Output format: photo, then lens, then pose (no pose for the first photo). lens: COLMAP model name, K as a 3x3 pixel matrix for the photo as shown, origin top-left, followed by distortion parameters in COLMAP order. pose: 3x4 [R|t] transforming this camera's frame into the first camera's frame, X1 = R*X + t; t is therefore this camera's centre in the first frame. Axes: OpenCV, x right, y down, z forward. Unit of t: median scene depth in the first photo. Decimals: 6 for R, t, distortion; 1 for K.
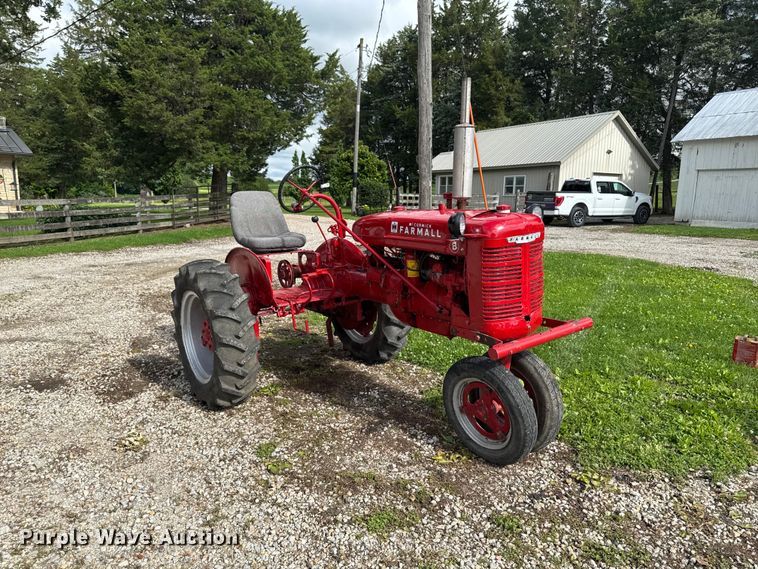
lens RADIAL K [[542.7, 0, 379.0], [0, 542.7, 284.5], [0, 0, 1]] dist [0.063774, -0.087311]
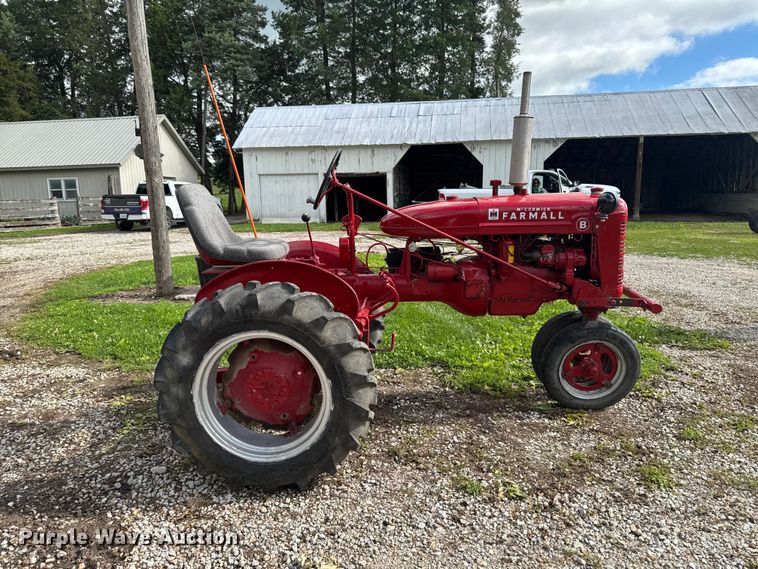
lens RADIAL K [[542.7, 0, 379.0], [0, 542.7, 284.5], [0, 0, 1]] dist [0.063774, -0.087311]
pose [[0.639677, -0.142224, 0.755371, -0.153112], [0.150194, 0.986917, 0.058629, -0.012275], [-0.753826, 0.075948, 0.652669, 0.093236]]
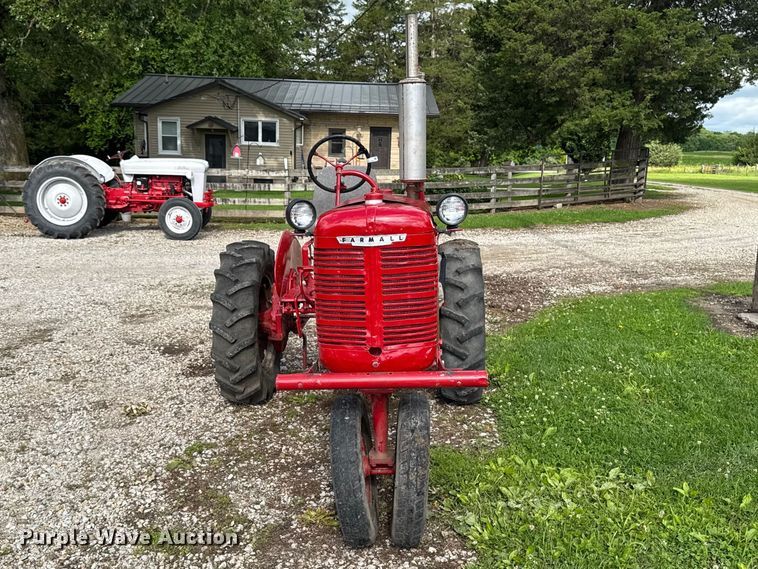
lens RADIAL K [[757.0, 0, 341.2], [0, 757.0, 295.8], [0, 0, 1]] dist [0.103877, -0.139928]
pose [[0.731039, 0.127626, -0.670294, 0.139223], [-0.120400, 0.991065, 0.057391, -0.009745], [0.671630, 0.038748, 0.739873, 0.034840]]
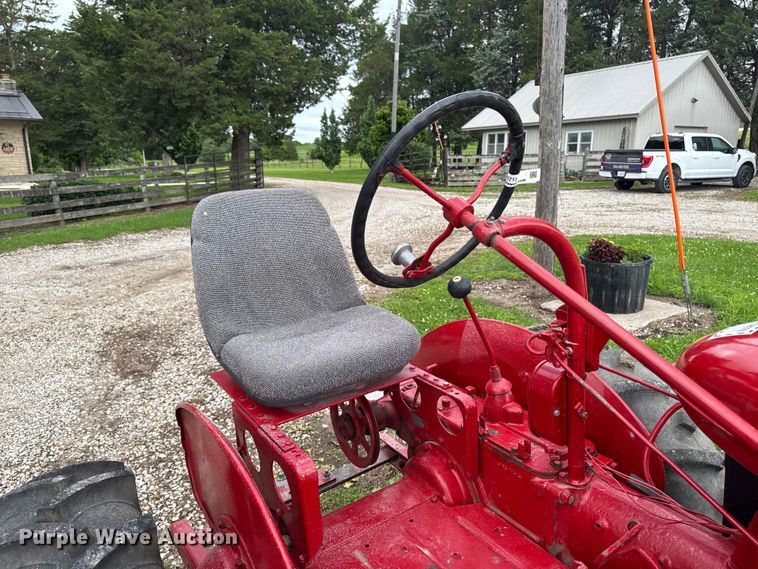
lens RADIAL K [[537.6, 0, 375.9], [0, 537.6, 283.6], [0, 0, 1]] dist [0.022925, -0.029802]
pose [[0.998350, -0.006129, -0.057099, -0.034361], [0.010203, 0.997400, 0.071344, -0.033319], [0.056513, -0.071809, 0.995816, 0.162743]]
